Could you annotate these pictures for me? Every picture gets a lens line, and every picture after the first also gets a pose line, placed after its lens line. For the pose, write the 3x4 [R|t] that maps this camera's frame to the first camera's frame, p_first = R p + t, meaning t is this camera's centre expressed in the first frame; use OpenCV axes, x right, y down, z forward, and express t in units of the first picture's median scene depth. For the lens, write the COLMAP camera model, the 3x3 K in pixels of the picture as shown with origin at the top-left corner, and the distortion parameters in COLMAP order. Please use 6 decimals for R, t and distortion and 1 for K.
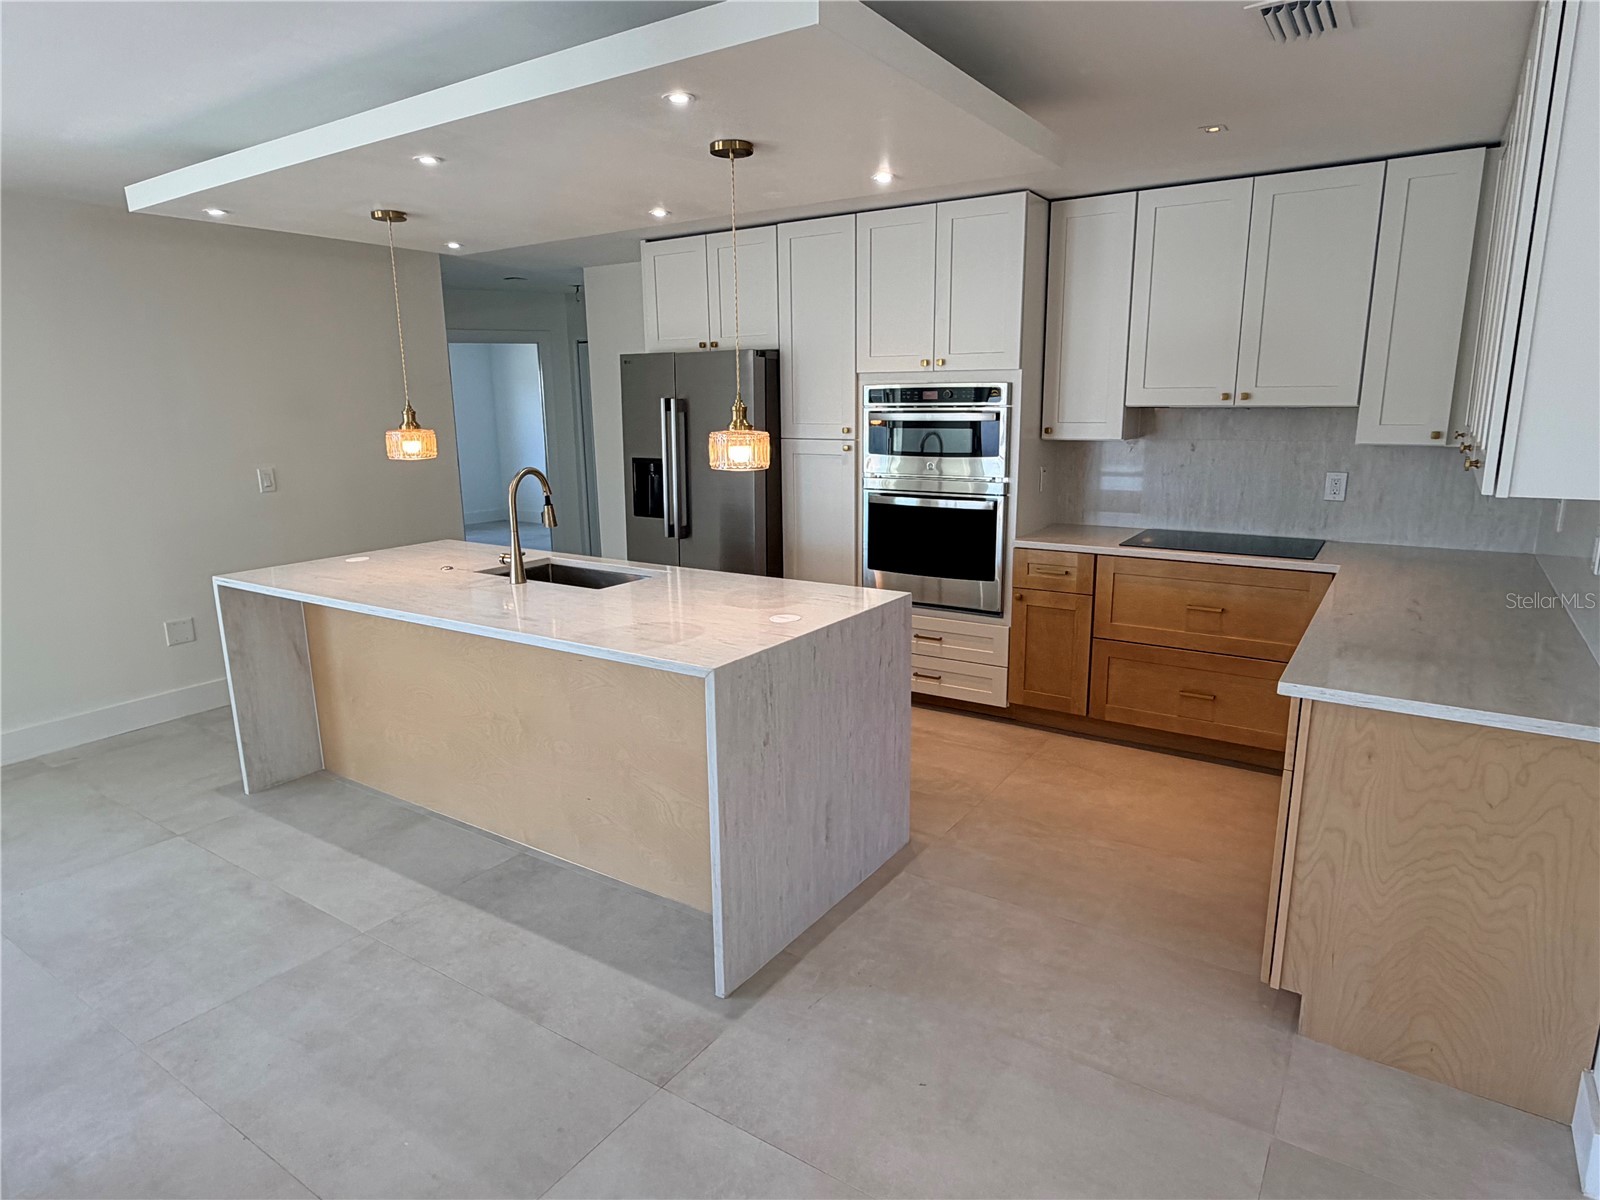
lens RADIAL K [[926.7, 0, 806.6], [0, 926.7, 599.2], [0, 0, 1]] dist [0.000797, 0.003442]
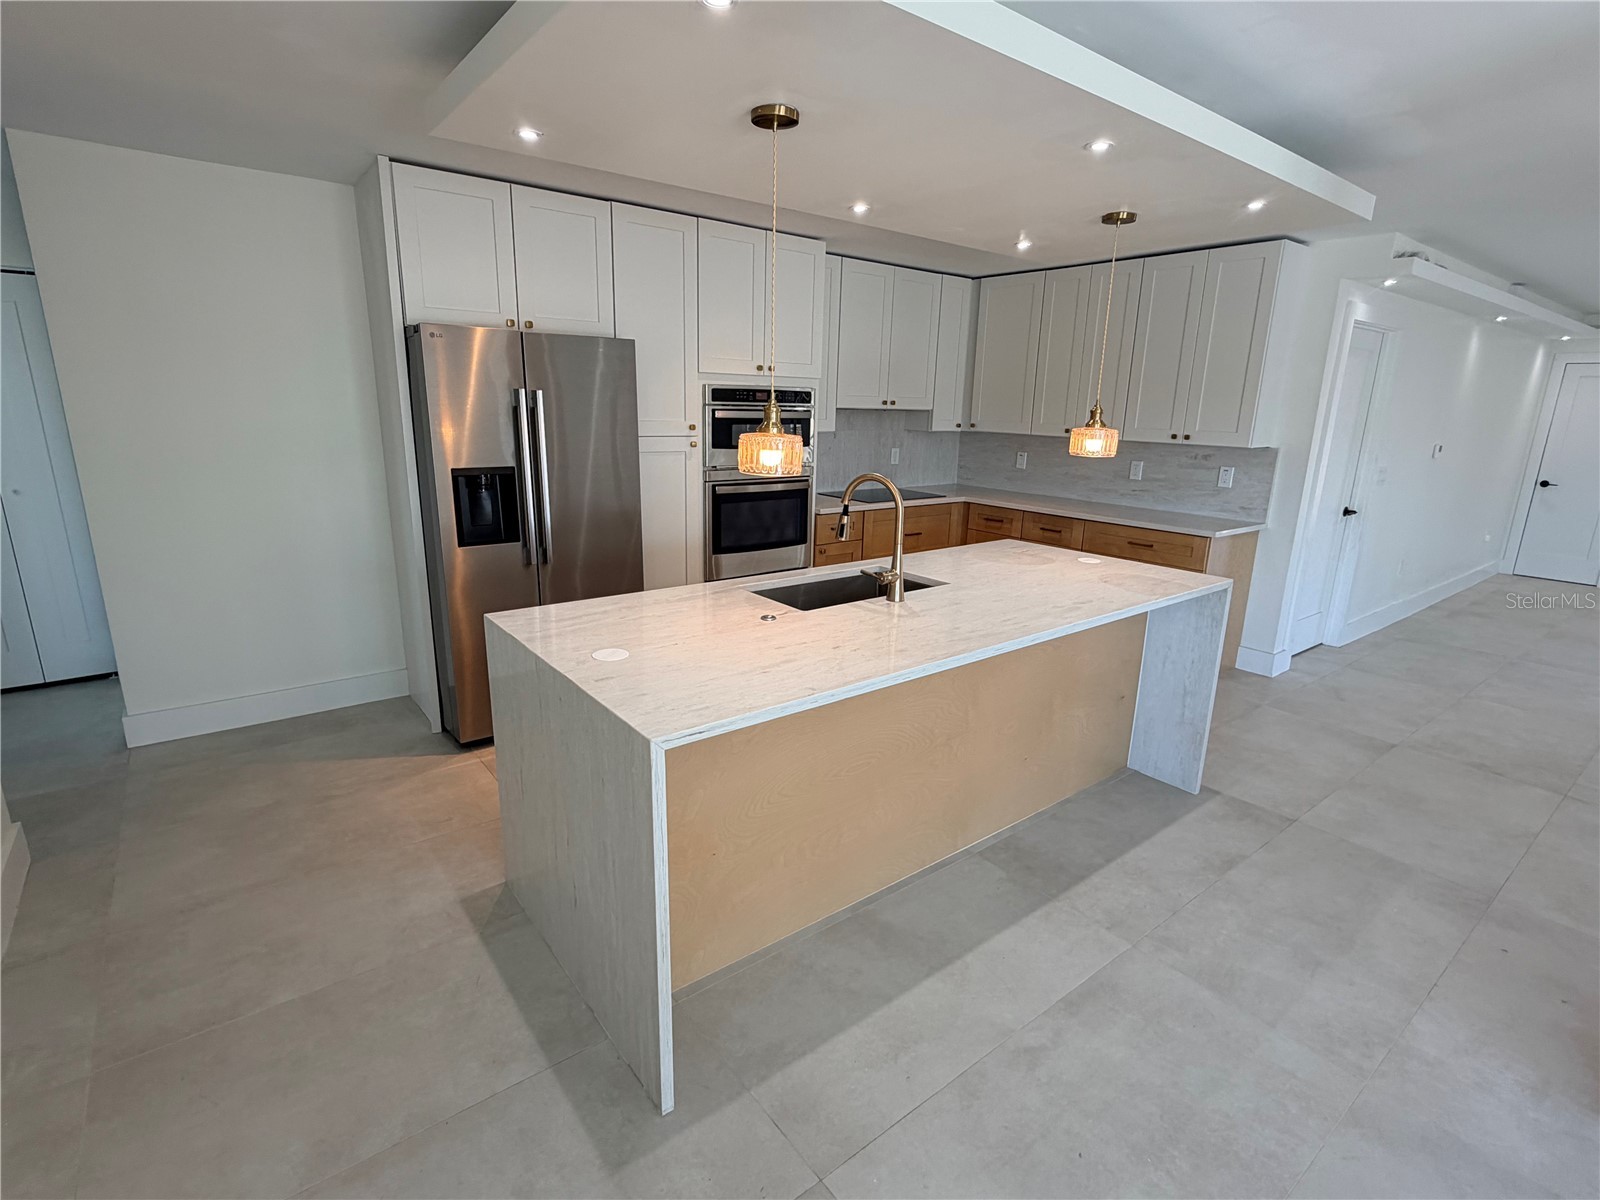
lens RADIAL K [[779.0, 0, 800.0], [0, 779.0, 600.0], [0, 0, 1]] dist [-0.000595, 0.000516]
pose [[0.317152, -0.216450, 0.923344, -0.835813], [0.178048, 0.969884, 0.166204, -0.128067], [-0.931511, 0.111688, 0.346140, 0.658798]]
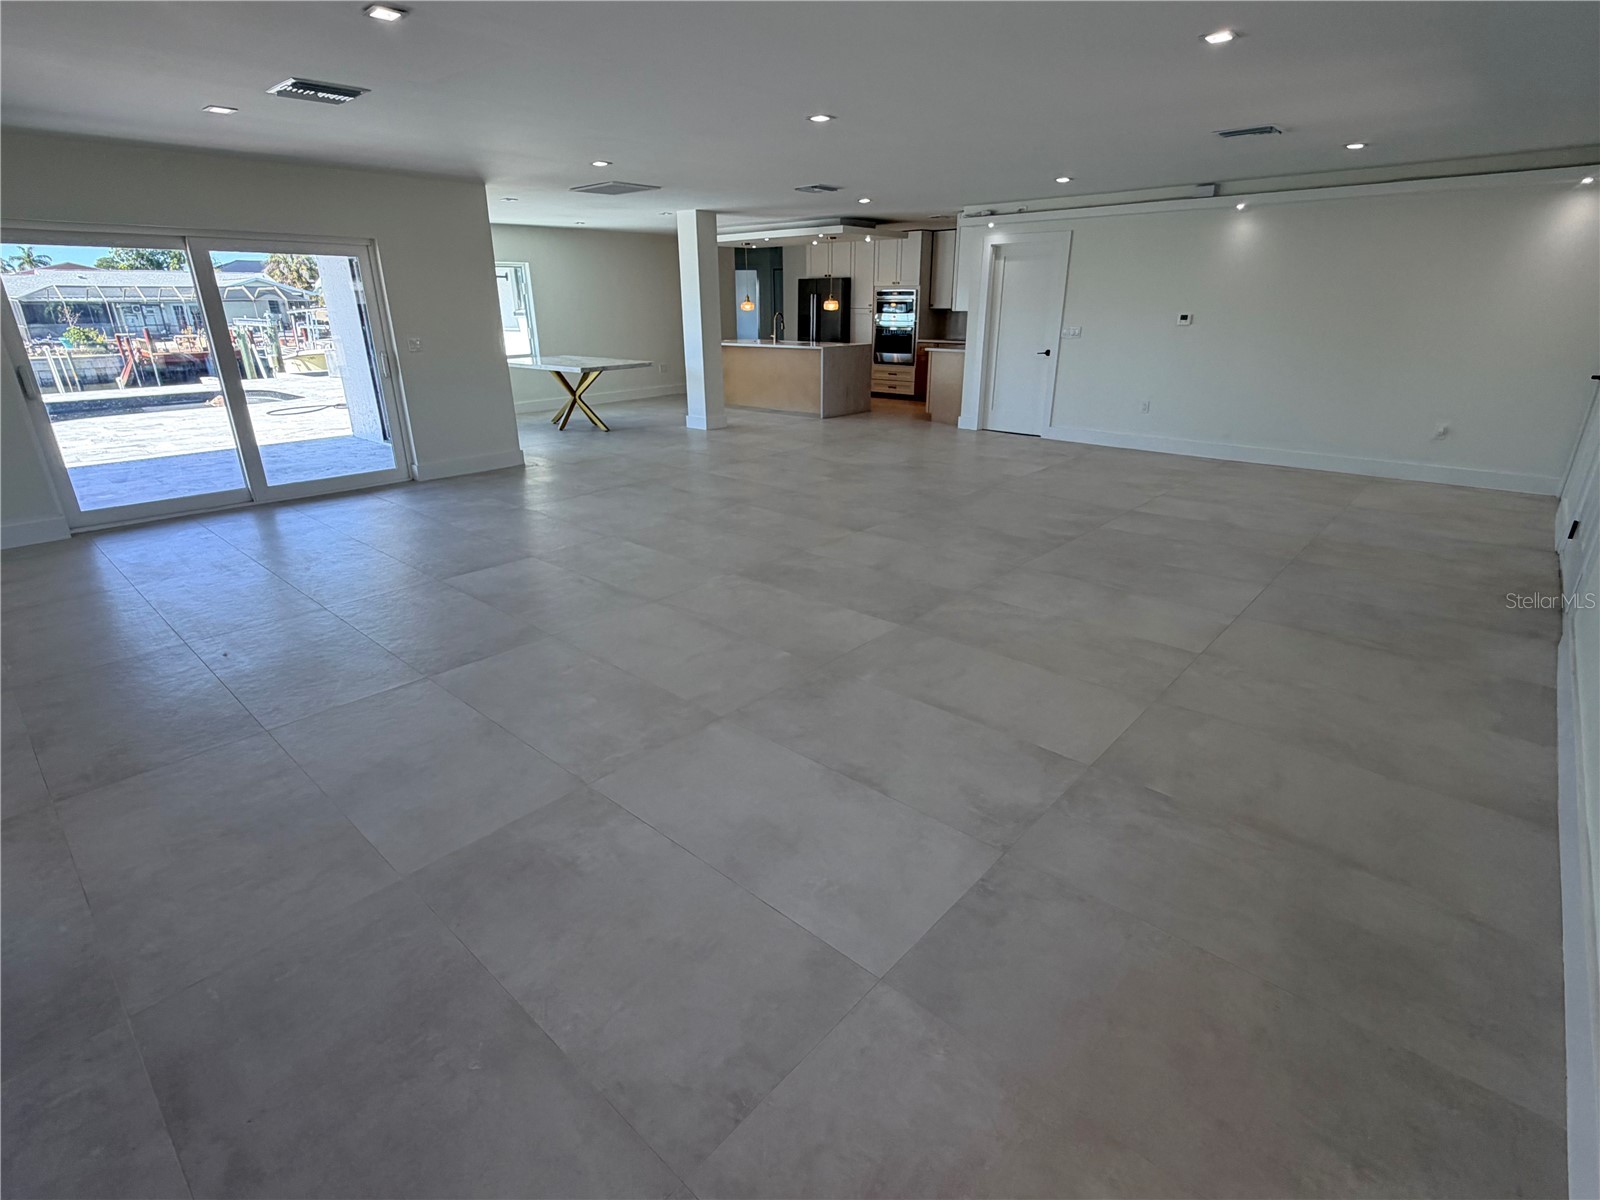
lens RADIAL K [[779.0, 0, 800.0], [0, 779.0, 600.0], [0, 0, 1]] dist [-0.000595, 0.000516]
pose [[0.989072, 0.059517, -0.134888, 0.242907], [-0.038192, 0.987099, 0.155492, 0.436130], [0.142402, -0.148641, 0.978584, -1.913857]]
